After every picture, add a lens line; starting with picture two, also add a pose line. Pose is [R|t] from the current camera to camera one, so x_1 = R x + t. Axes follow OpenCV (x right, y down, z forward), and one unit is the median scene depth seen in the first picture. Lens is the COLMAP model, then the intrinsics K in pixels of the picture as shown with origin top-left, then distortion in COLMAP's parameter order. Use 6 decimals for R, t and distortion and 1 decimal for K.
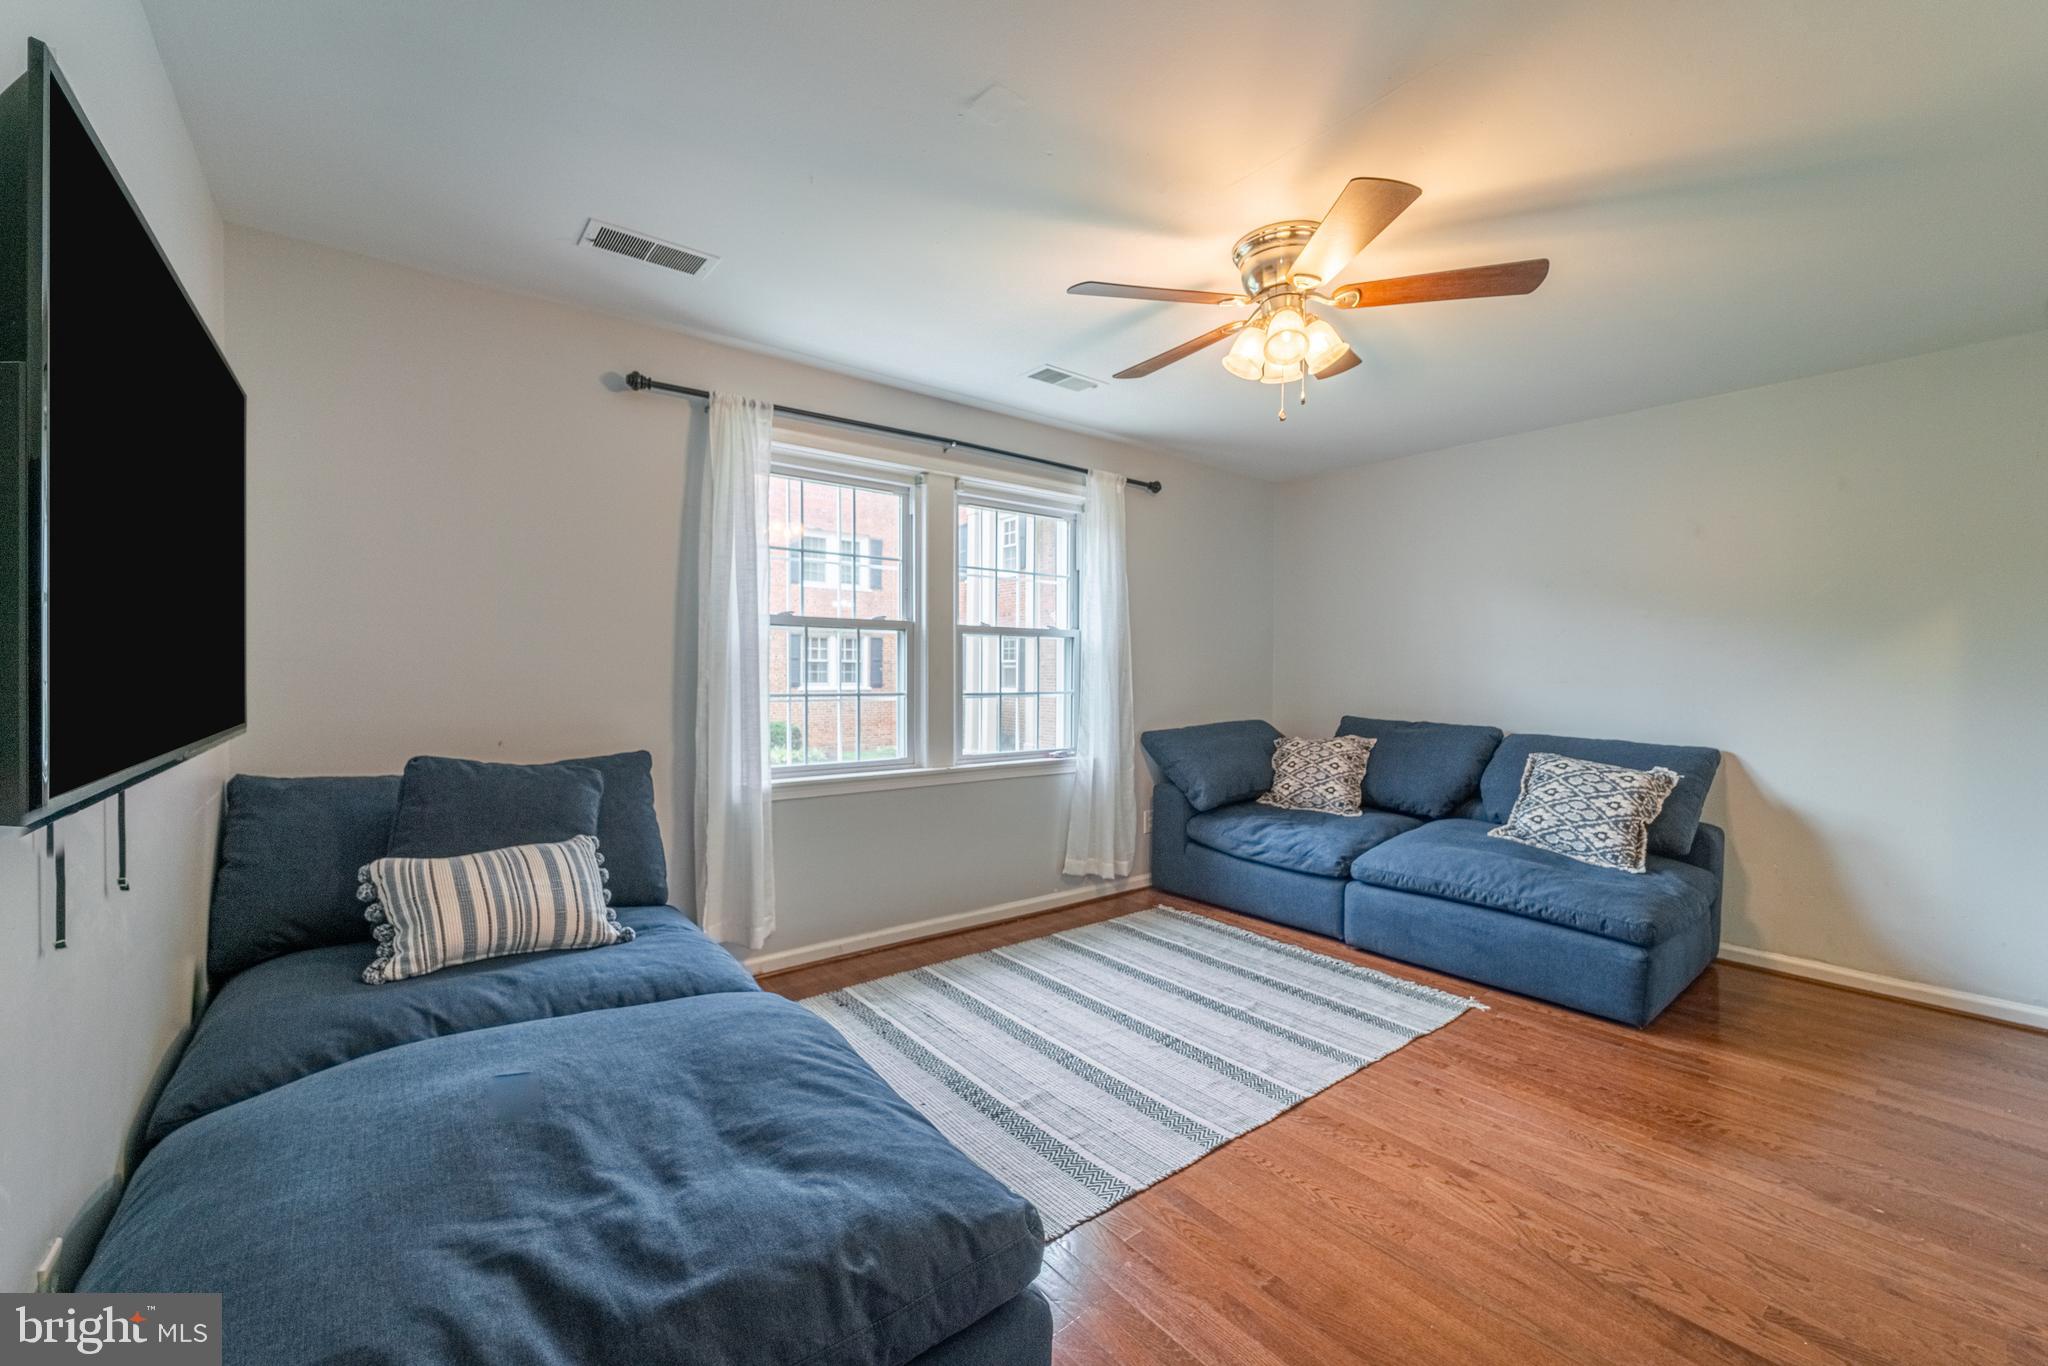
lens RADIAL K [[832.1, 0, 1018.7], [0, 832.1, 697.9], [0, 0, 1]] dist [-0.001188, -0.000526]
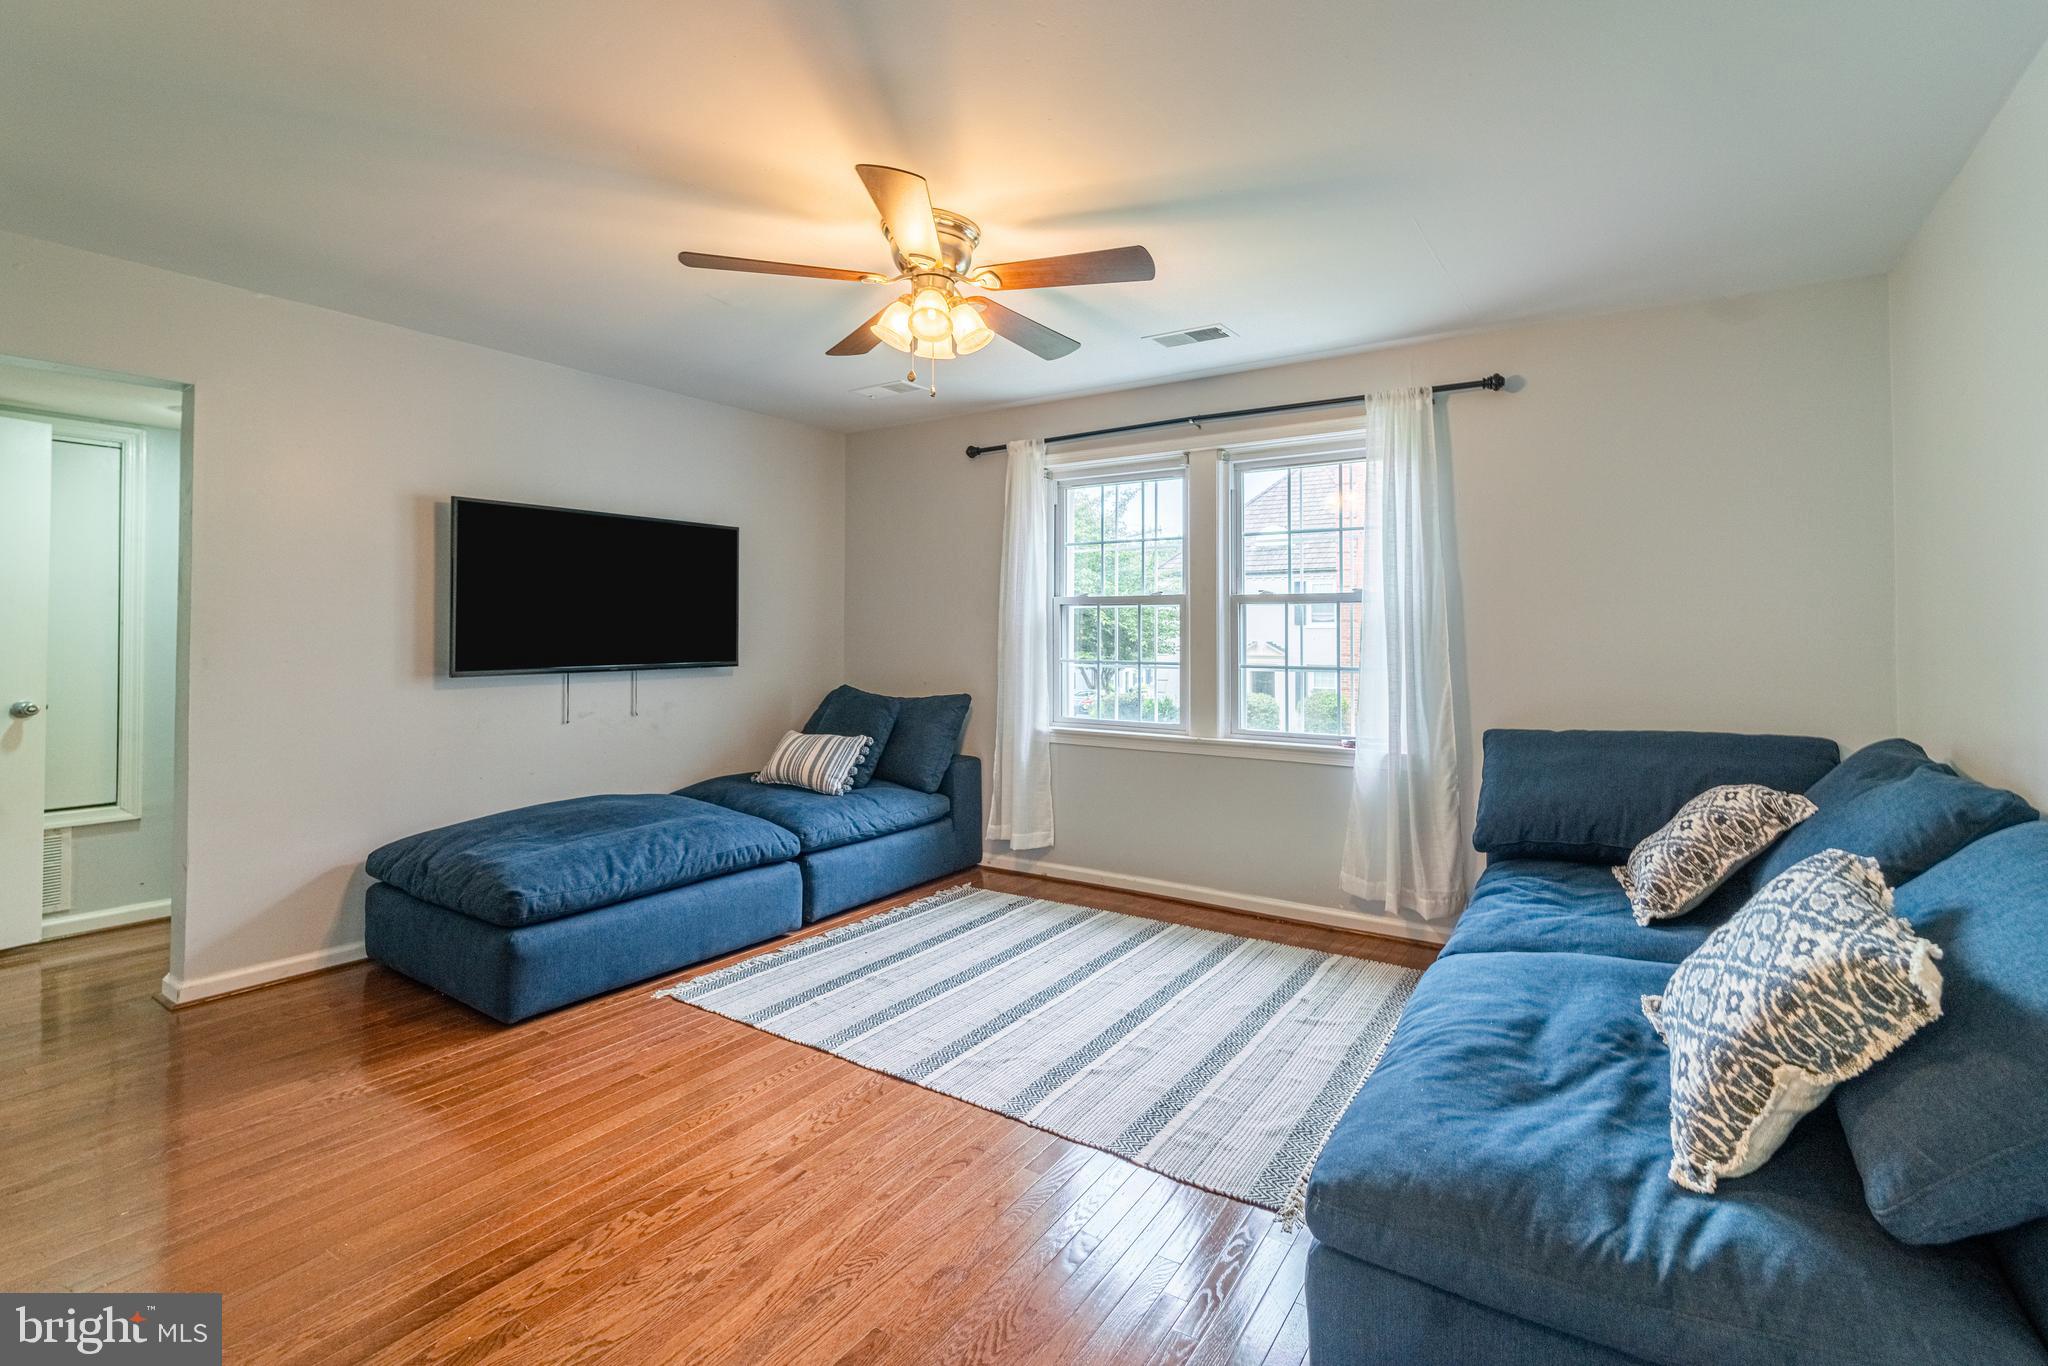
lens RADIAL K [[896.5, 0, 1132.5], [0, 896.5, 622.0], [0, 0, 1]] dist [0.008176, -0.002723]
pose [[0.360928, -0.020059, -0.932378, 1.082889], [-0.034063, 0.998818, -0.034675, -0.018783], [0.931971, 0.044275, 0.359818, 0.637555]]
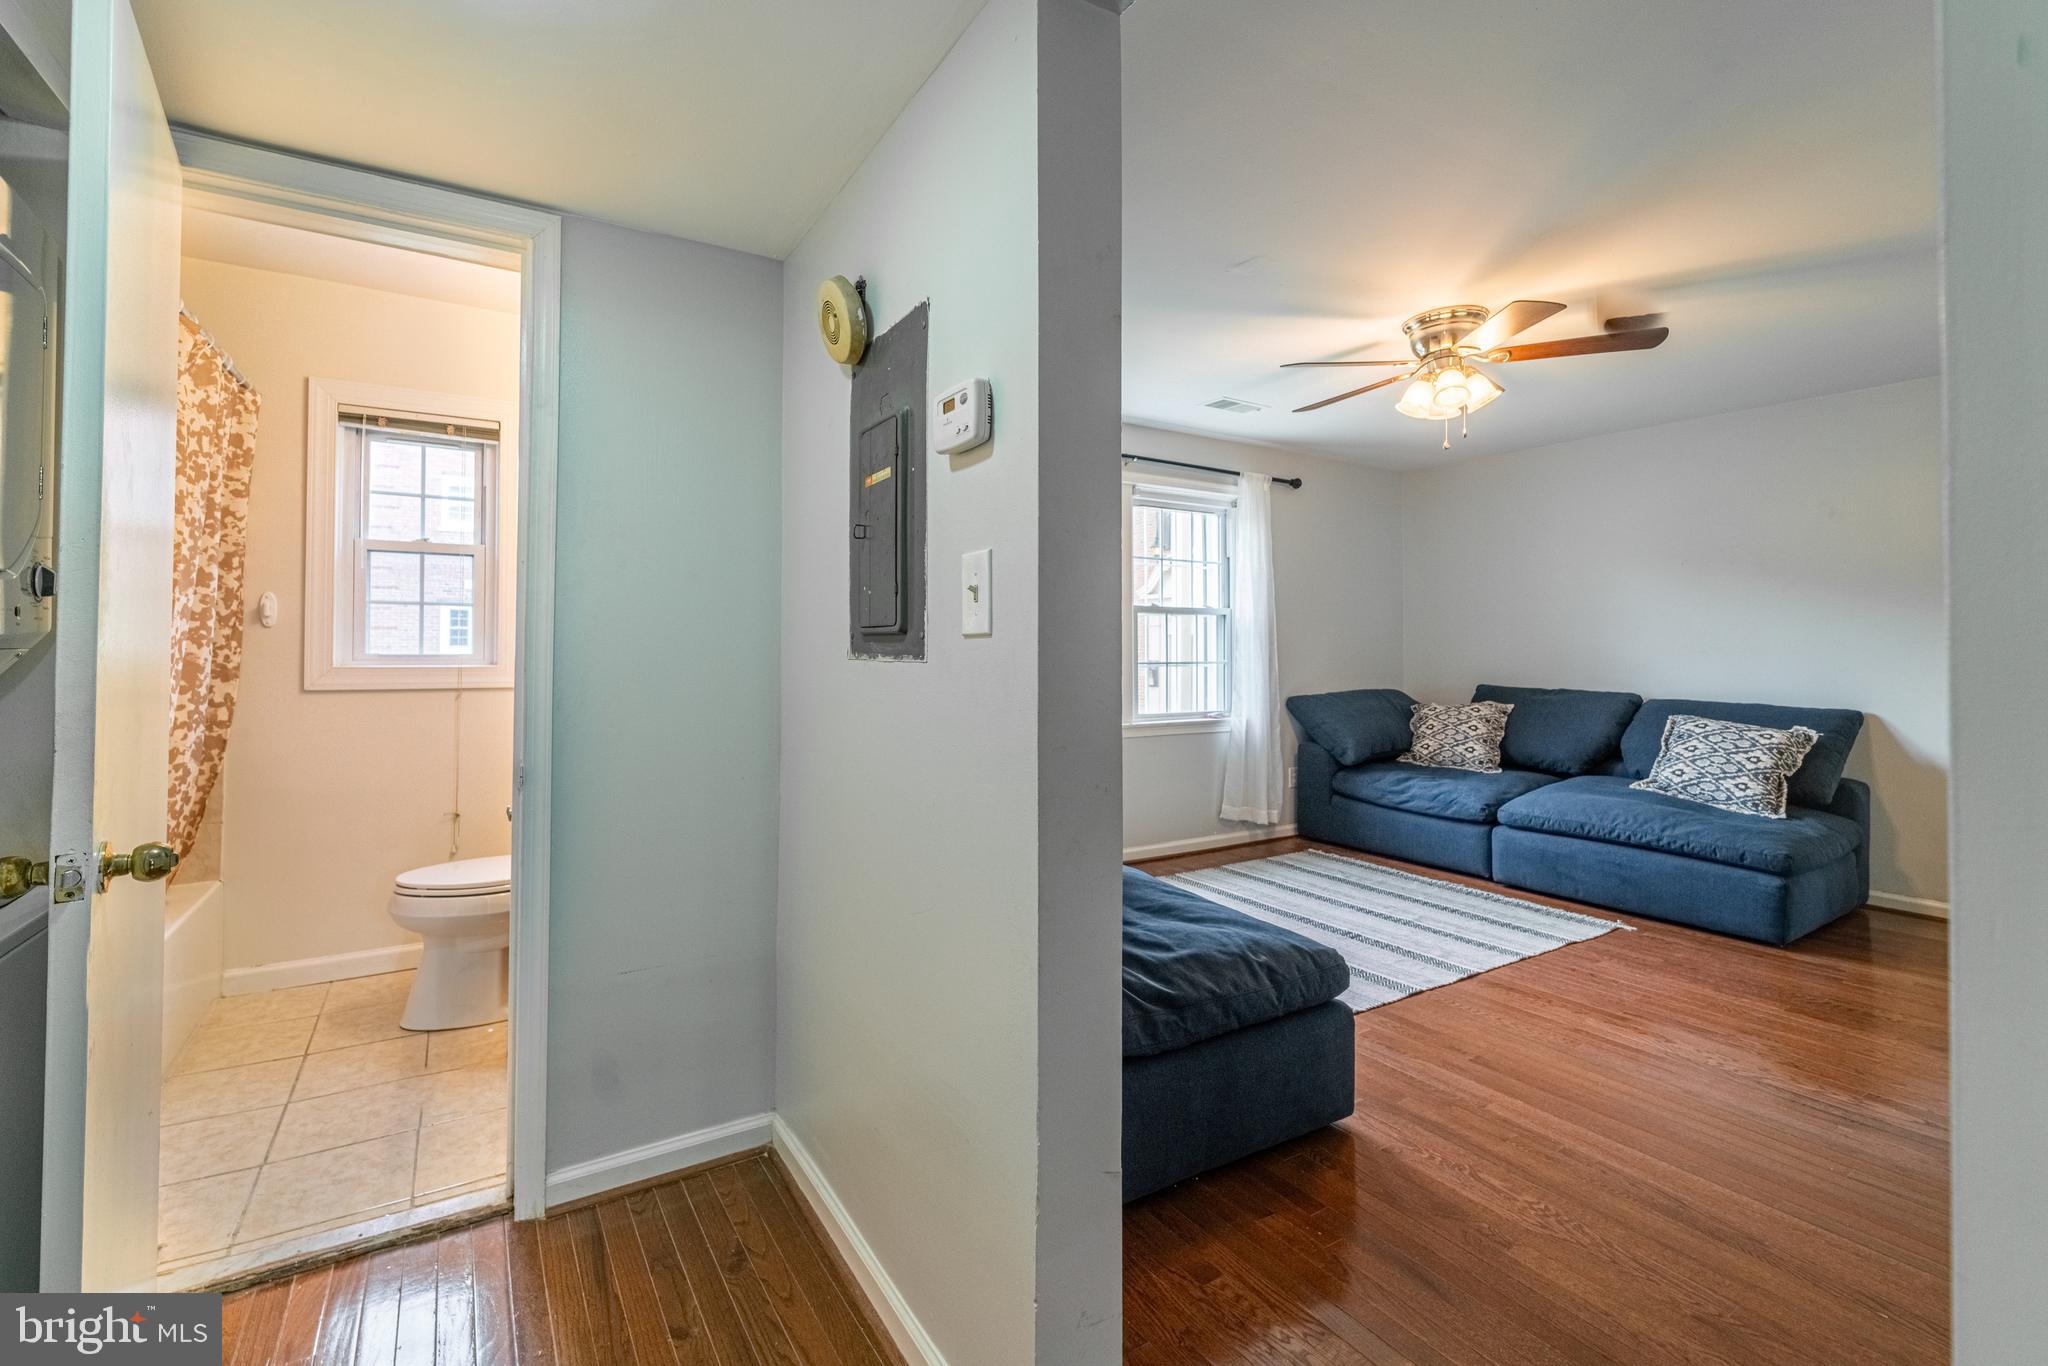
lens RADIAL K [[832.1, 0, 959.3], [0, 832.1, 638.7], [0, 0, 1]] dist [-0.001188, -0.000526]
pose [[0.987443, -0.003894, -0.157925, -0.166702], [-0.003117, 0.999021, -0.044122, 0.018611], [0.157942, 0.044060, 0.986465, -0.285341]]
